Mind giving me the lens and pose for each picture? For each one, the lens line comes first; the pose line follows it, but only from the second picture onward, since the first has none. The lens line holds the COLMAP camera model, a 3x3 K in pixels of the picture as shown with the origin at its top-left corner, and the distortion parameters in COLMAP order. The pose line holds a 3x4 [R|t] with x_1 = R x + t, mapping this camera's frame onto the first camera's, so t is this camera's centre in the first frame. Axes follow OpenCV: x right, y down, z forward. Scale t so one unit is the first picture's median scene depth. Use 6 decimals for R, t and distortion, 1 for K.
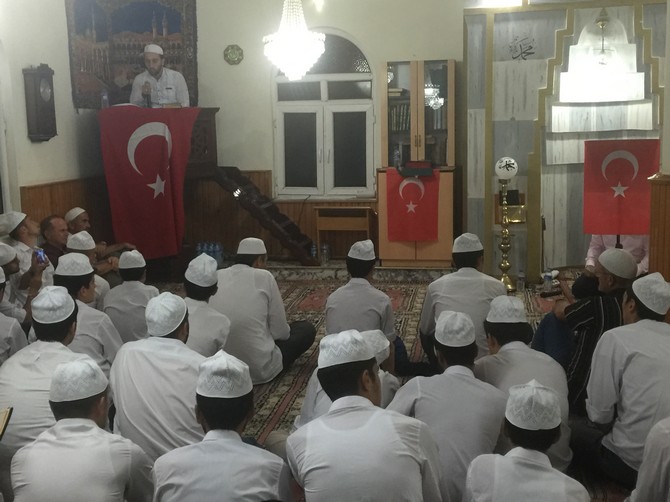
lens RADIAL K [[880.4, 0, 335.0], [0, 880.4, 251.0], [0, 0, 1]] dist [0.034851, 0.049029]
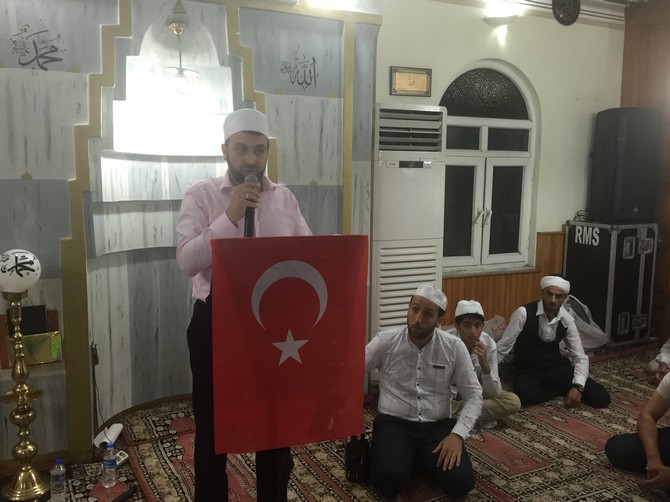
lens RADIAL K [[606.5, 0, 335.0], [0, 606.5, 251.0], [0, 0, 1]] dist [0.099698, -0.146216]
pose [[0.801370, -0.040651, 0.596786, 0.124859], [0.055961, 0.998407, -0.007137, -0.090219], [-0.595545, 0.039116, 0.802369, 0.582123]]
